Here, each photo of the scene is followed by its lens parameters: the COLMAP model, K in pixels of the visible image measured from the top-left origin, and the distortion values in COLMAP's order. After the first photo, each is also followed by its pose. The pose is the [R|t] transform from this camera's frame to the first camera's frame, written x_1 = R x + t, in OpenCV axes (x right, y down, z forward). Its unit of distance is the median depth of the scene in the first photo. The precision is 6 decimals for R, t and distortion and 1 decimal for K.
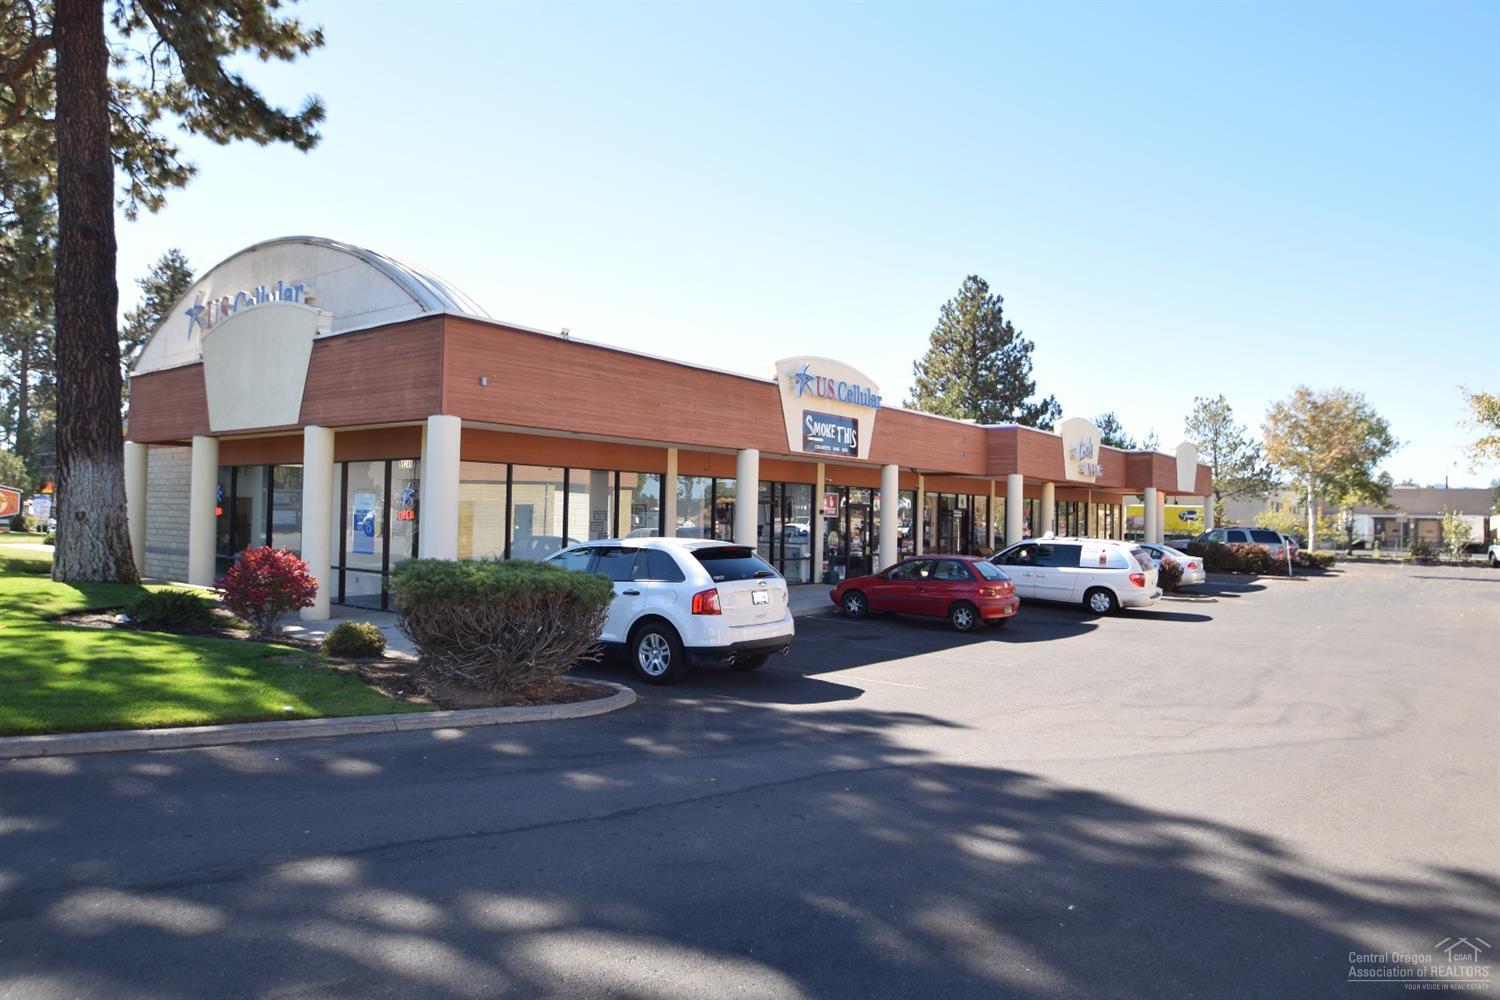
lens RADIAL K [[891.3, 0, 750.0], [0, 891.3, 500.0], [0, 0, 1]] dist [-0.000958, -0.000106]
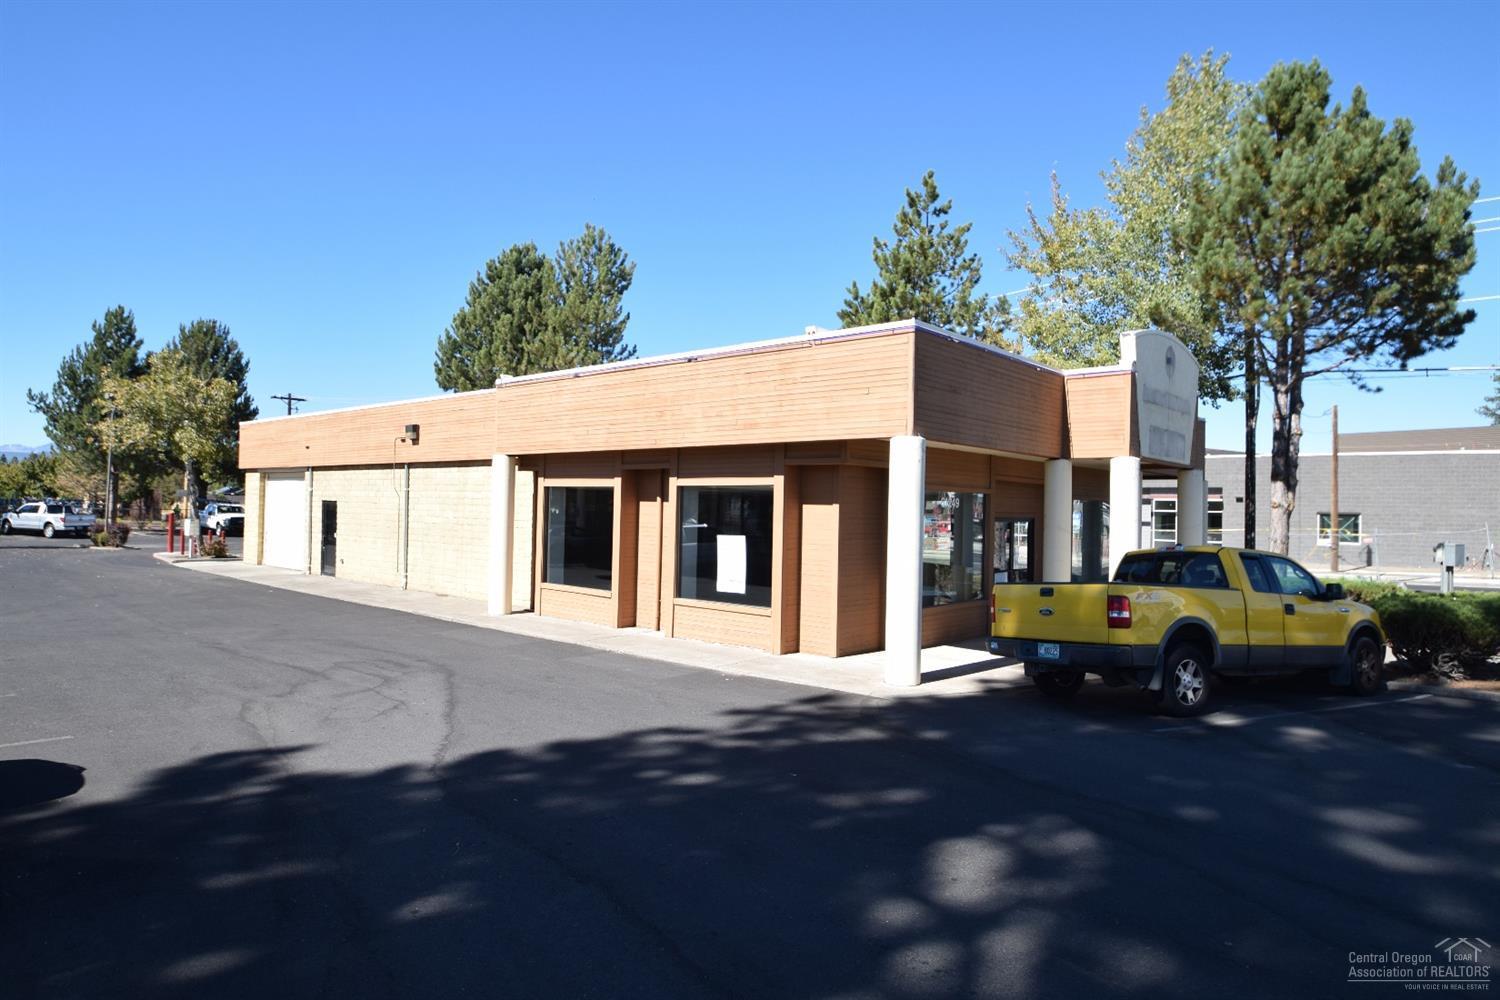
lens RADIAL K [[891.3, 0, 750.0], [0, 891.3, 500.0], [0, 0, 1]] dist [-0.000958, -0.000106]
pose [[0.097164, 0.004571, 0.995258, -0.927372], [-0.038252, 0.999268, -0.000855, -0.003856], [-0.994533, -0.037988, 0.097268, 0.774979]]
